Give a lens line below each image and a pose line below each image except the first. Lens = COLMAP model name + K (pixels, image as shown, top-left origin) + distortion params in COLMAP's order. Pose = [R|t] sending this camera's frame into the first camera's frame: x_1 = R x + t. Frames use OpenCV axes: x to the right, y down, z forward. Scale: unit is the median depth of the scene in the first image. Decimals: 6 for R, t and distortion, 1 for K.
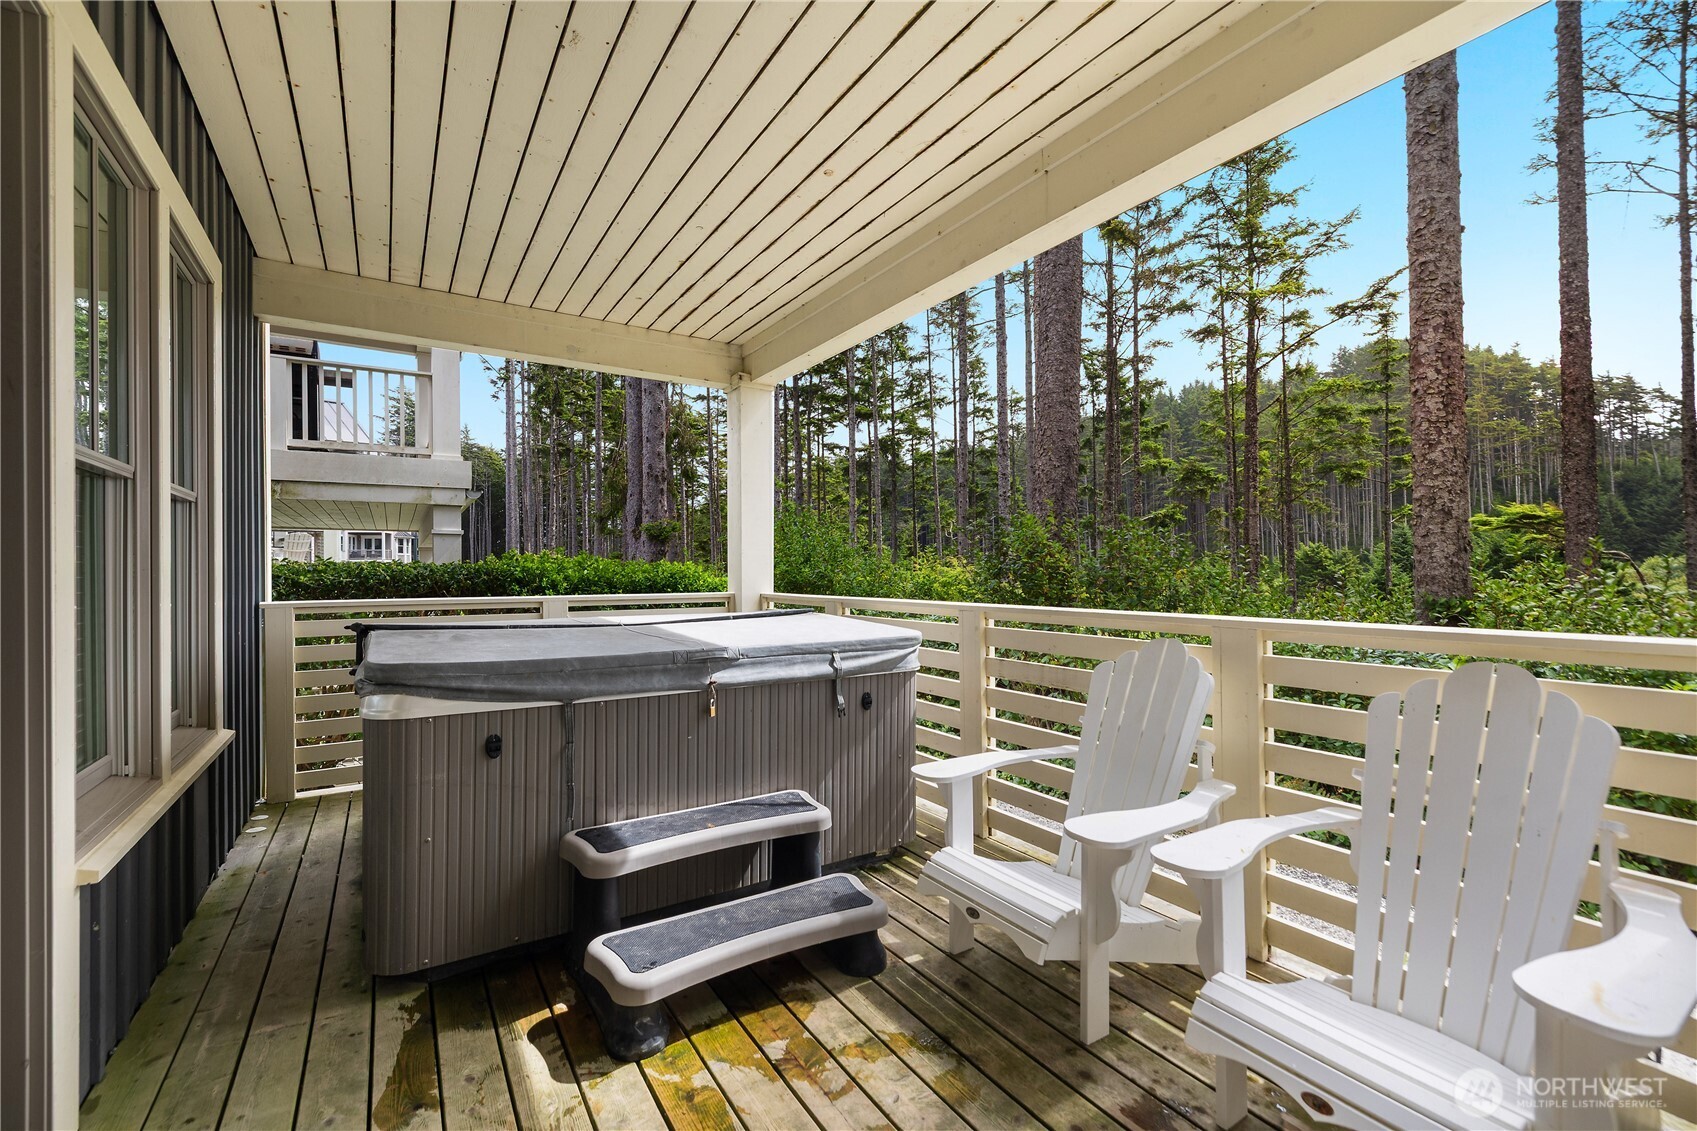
lens RADIAL K [[726.0, 0, 842.8], [0, 726.0, 570.1], [0, 0, 1]] dist [-0.002571, -0.000066]
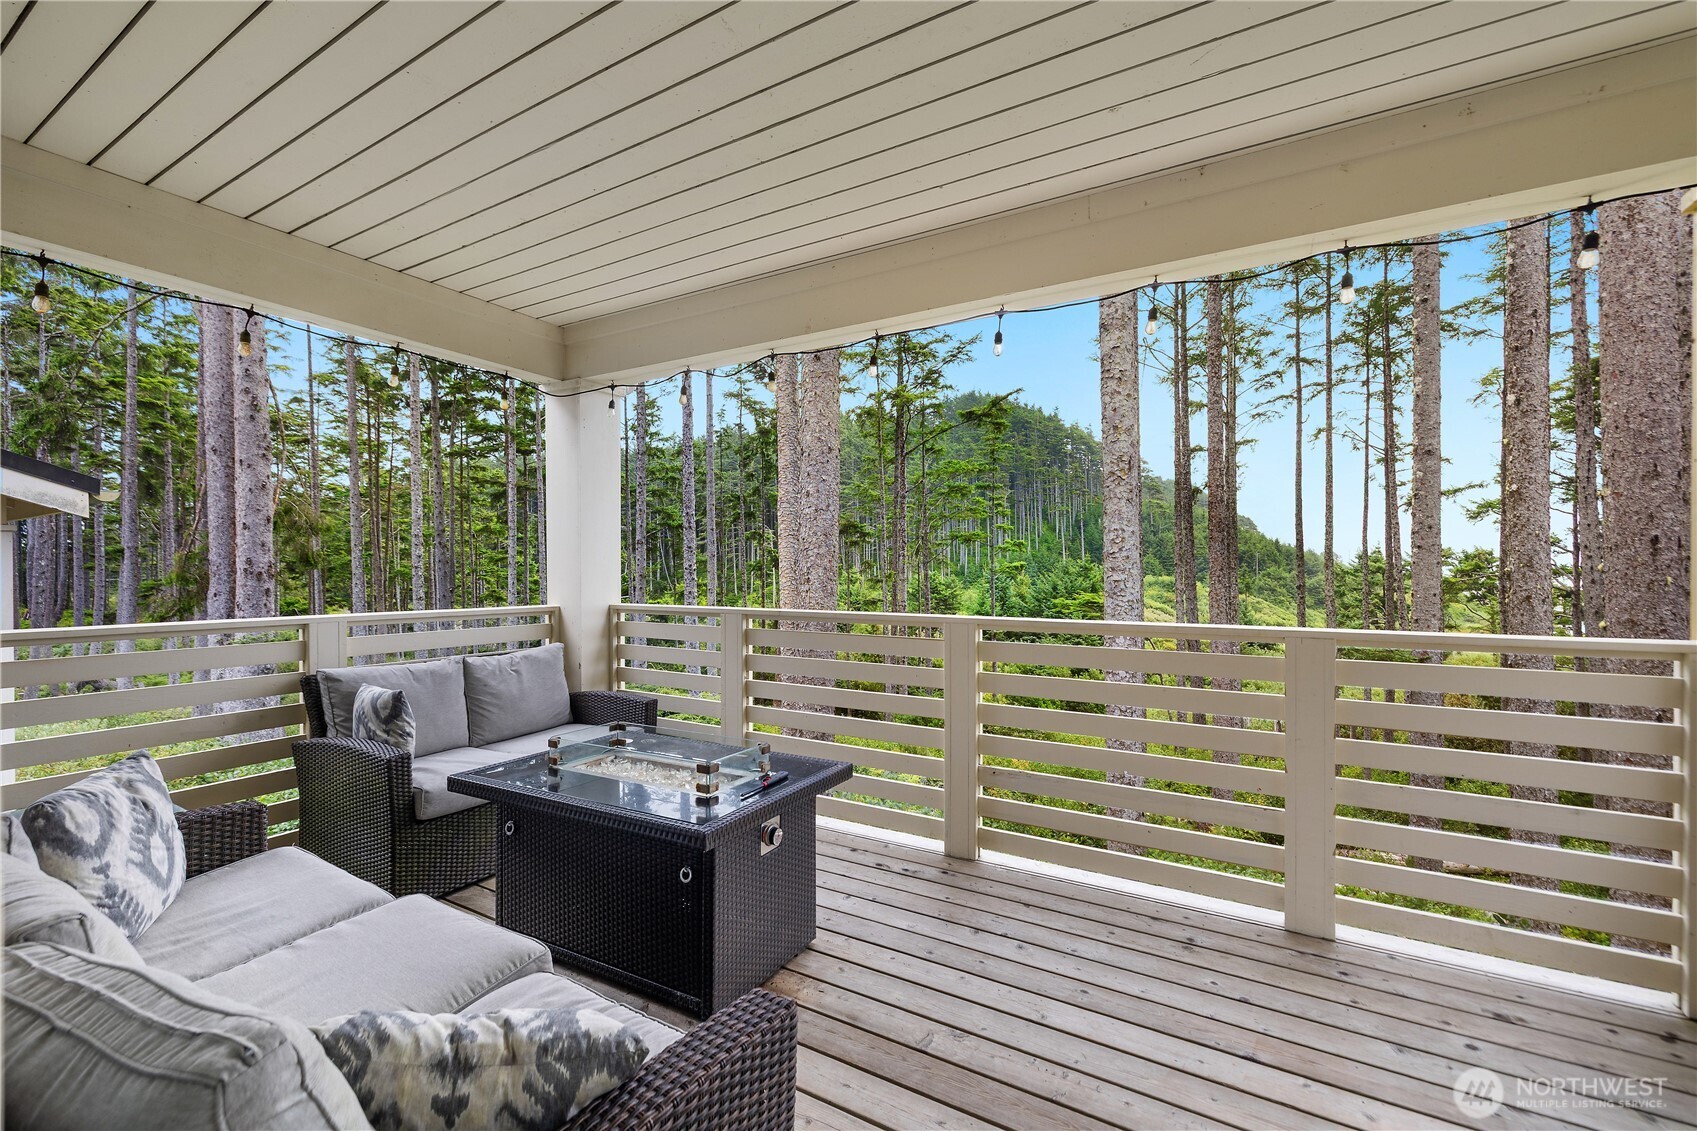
lens RADIAL K [[726.0, 0, 842.8], [0, 726.0, 570.1], [0, 0, 1]] dist [-0.002571, -0.000066]
pose [[0.891931, 0.002287, 0.452165, -0.036781], [-0.002002, 0.999997, -0.001109, -0.094364], [-0.452167, 0.000084, 0.891934, 0.023736]]
